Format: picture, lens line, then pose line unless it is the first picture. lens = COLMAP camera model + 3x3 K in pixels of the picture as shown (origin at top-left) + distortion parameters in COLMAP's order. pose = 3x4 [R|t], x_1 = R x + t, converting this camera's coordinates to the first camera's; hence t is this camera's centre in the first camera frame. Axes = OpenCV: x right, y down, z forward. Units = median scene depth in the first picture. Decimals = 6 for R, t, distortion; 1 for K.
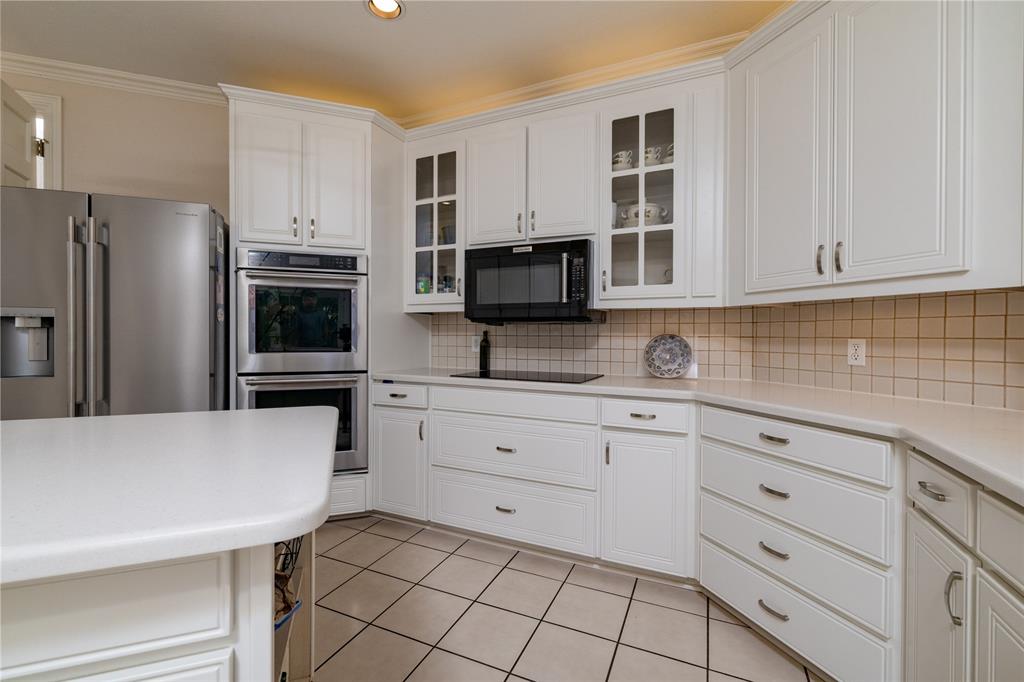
lens RADIAL K [[438.5, 0, 512.8], [0, 438.5, 336.5], [0, 0, 1]] dist [0.000730, 0.000783]
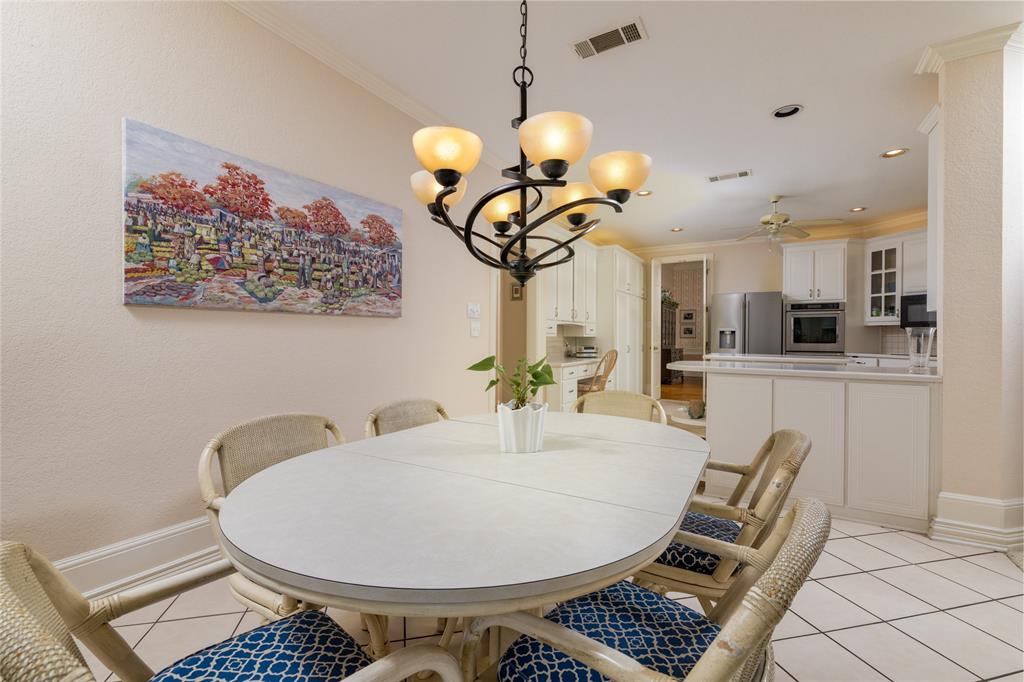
lens RADIAL K [[438.5, 0, 510.9], [0, 438.5, 339.7], [0, 0, 1]] dist [0.000730, 0.000783]
pose [[0.625375, 0.005036, -0.780308, 0.384900], [-0.006469, 0.999978, 0.001269, 0.024601], [0.780298, 0.004254, 0.625394, -1.872611]]
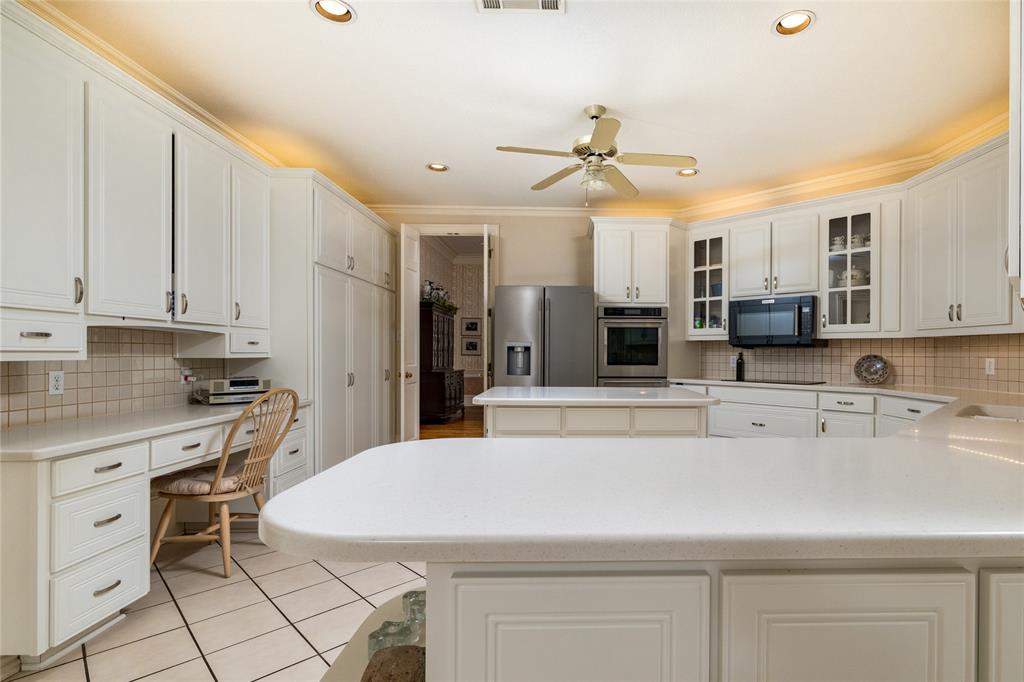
lens RADIAL K [[501.2, 0, 578.0], [0, 501.2, 352.2], [0, 0, 1]] dist [-0.013176, -0.000110]
pose [[0.949368, 0.000188, -0.314166, -0.061966], [-0.002831, 0.999964, -0.007957, 0.001838], [0.314154, 0.008443, 0.949335, -0.910226]]
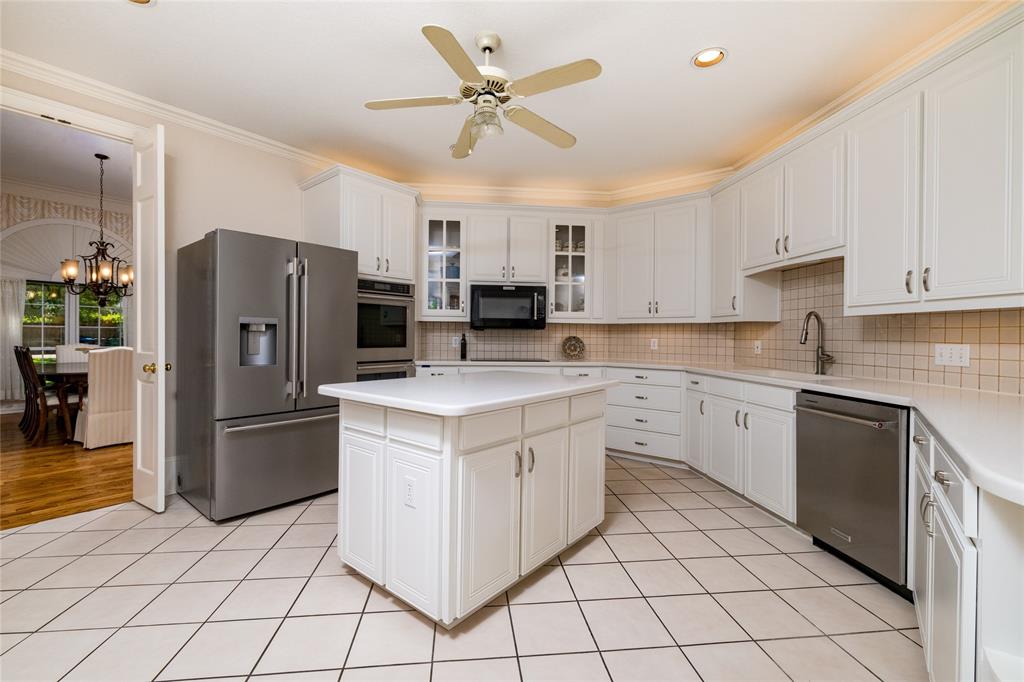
lens RADIAL K [[445.2, 0, 519.2], [0, 445.2, 337.5], [0, 0, 1]] dist [-0.002483, -0.000145]
pose [[0.850420, 0.001187, 0.526104, -0.865189], [-0.002637, 0.999995, 0.002007, -0.003072], [-0.526099, -0.003094, 0.850418, -0.533919]]
